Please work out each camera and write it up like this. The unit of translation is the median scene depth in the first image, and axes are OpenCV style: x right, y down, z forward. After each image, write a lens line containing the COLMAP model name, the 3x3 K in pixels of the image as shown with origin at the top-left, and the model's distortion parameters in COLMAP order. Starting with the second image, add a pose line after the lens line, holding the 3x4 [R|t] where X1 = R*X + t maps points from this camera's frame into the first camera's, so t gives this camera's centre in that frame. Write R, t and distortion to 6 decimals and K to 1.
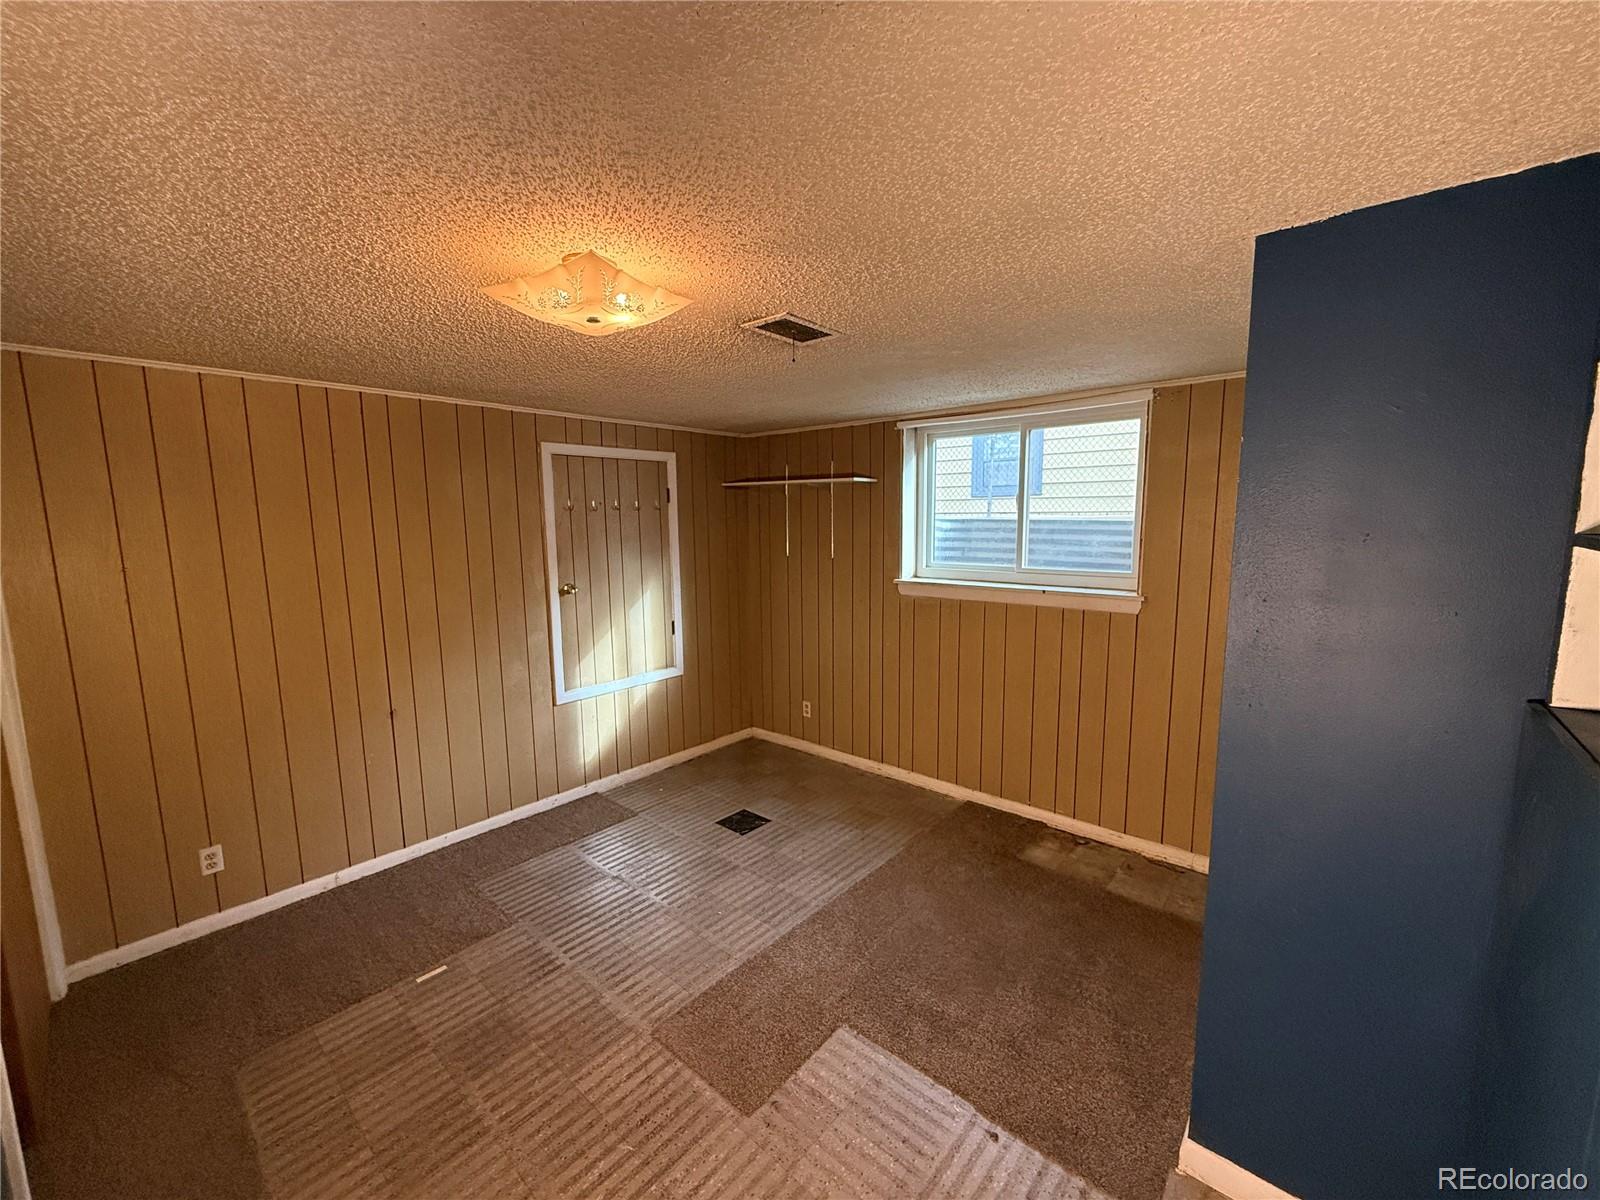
lens RADIAL K [[637.6, 0, 801.0], [0, 637.6, 600.4], [0, 0, 1]] dist [-0.002215, -0.000621]
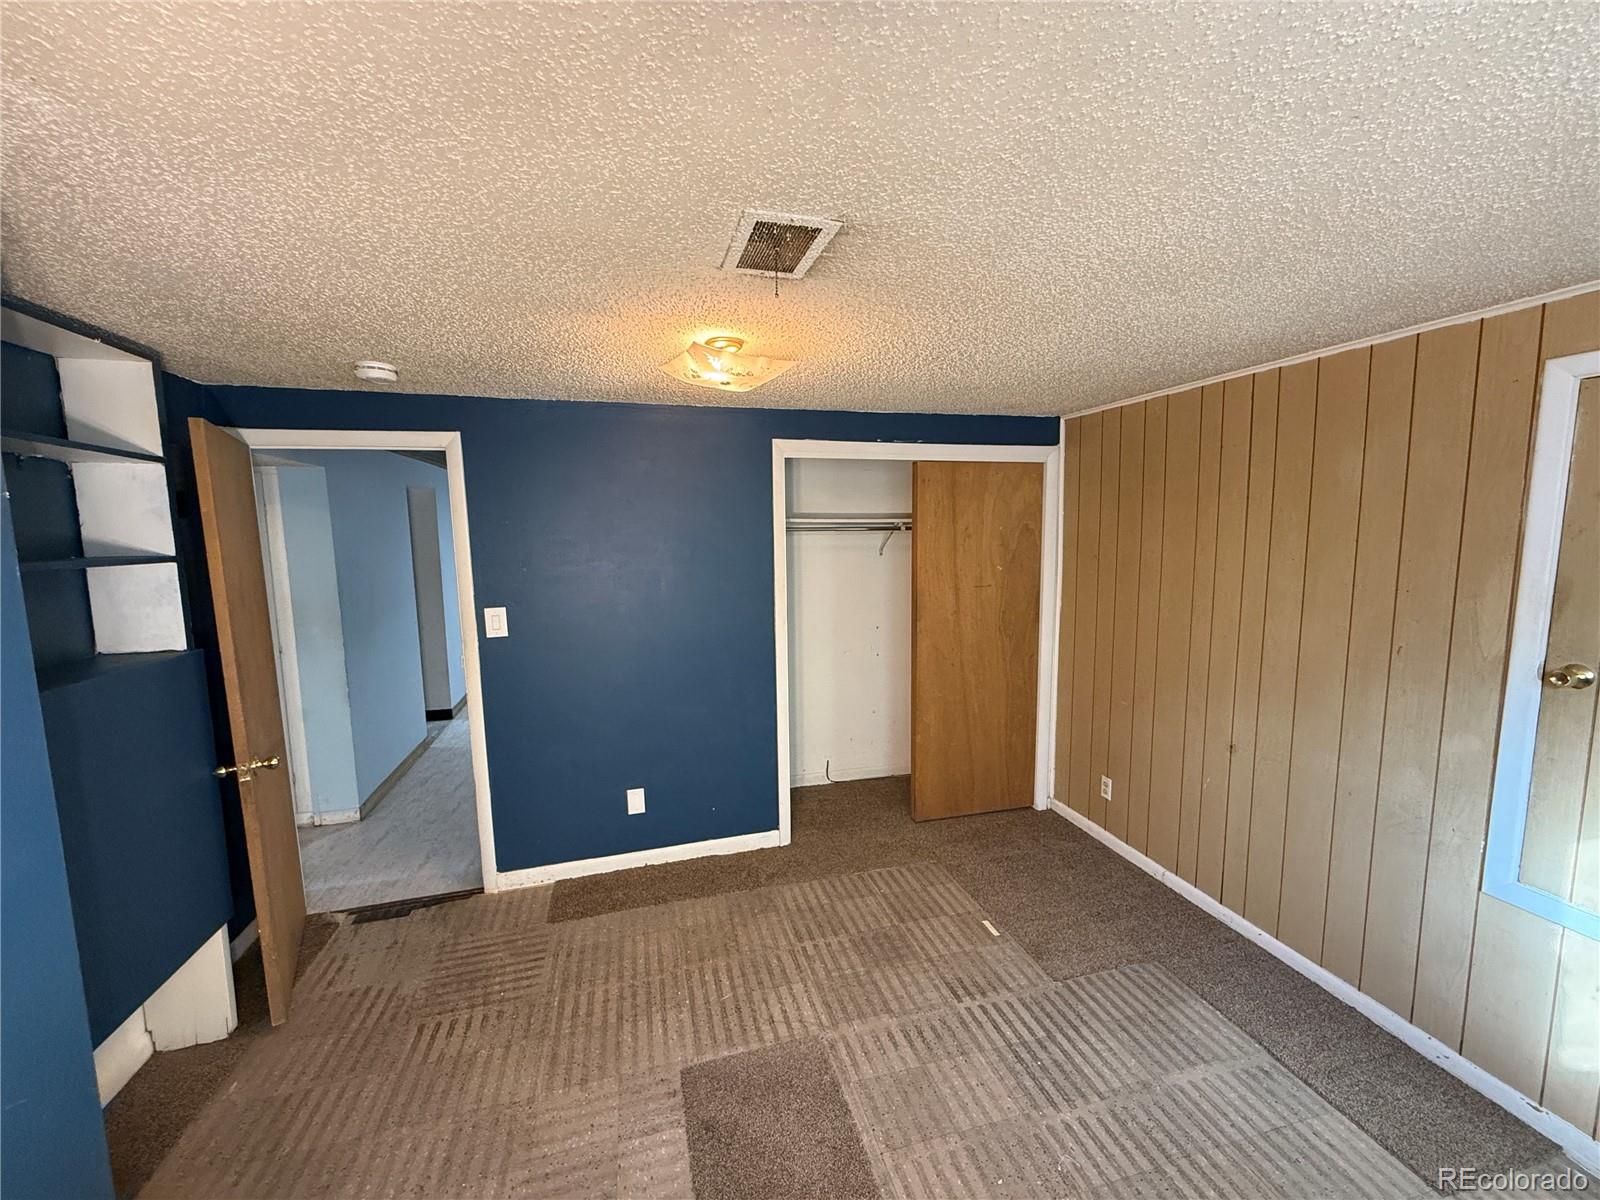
lens RADIAL K [[637.6, 0, 802.0], [0, 637.6, 600.9], [0, 0, 1]] dist [-0.002215, -0.000621]
pose [[-0.555794, 0.112209, -0.823712, 0.507070], [-0.090272, 0.976843, 0.193980, -0.181147], [0.826404, 0.182171, -0.532795, 1.315087]]
